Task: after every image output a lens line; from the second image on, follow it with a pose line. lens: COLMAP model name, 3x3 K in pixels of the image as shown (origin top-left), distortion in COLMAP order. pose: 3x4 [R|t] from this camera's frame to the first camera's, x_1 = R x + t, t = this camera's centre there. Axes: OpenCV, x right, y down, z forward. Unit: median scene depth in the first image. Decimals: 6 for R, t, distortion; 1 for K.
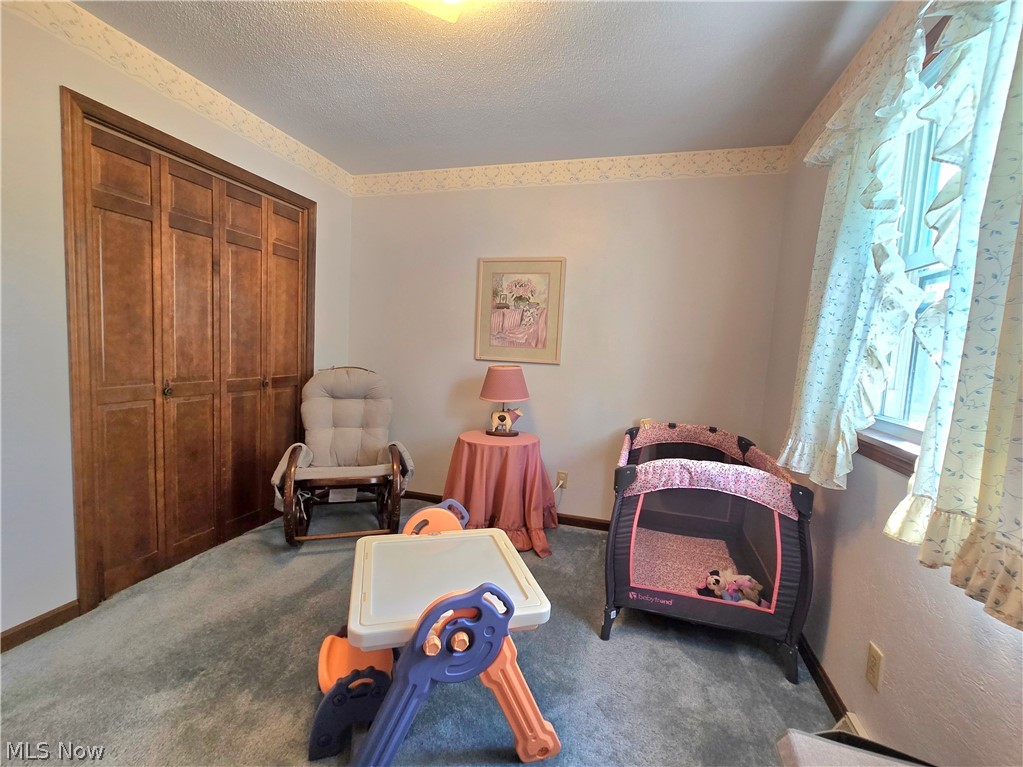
lens RADIAL K [[440.6, 0, 511.5], [0, 440.6, 383.5], [0, 0, 1]] dist [-0.000493, 0.000065]
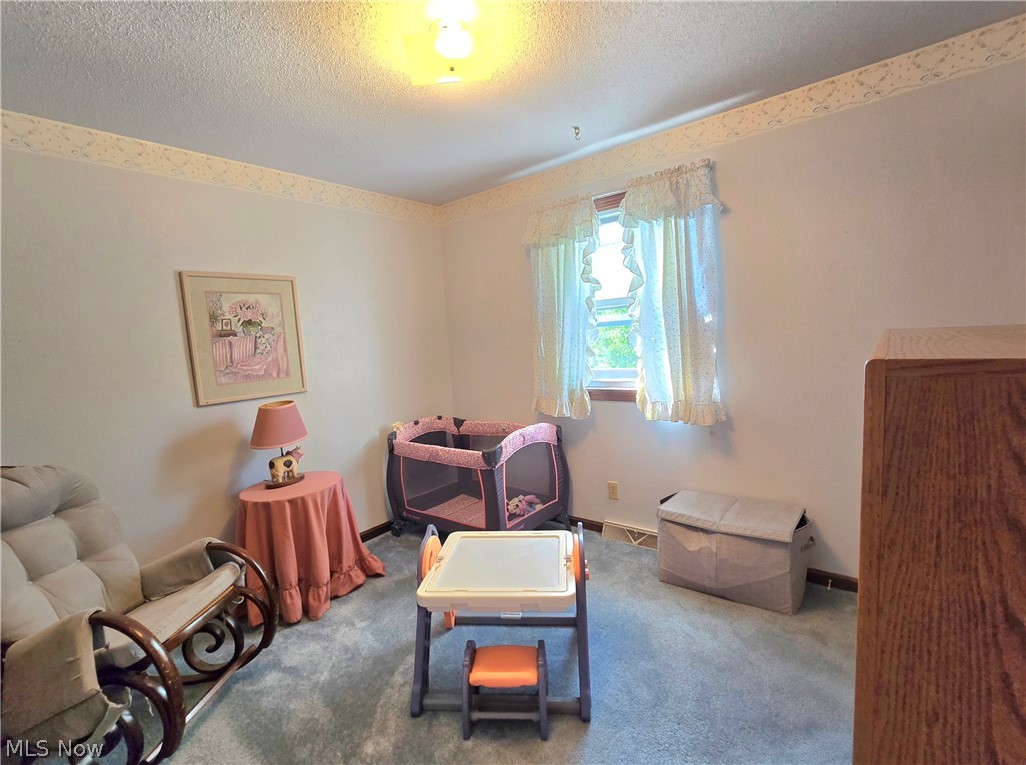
lens RADIAL K [[473.0, 0, 513.0], [0, 473.0, 382.5], [0, 0, 1]] dist [-0.001235, 0.000097]
pose [[0.384444, -0.163773, 0.908505, -0.632465], [0.164770, 0.980508, 0.107028, -0.097872], [-0.908325, 0.108548, 0.403935, 0.200429]]
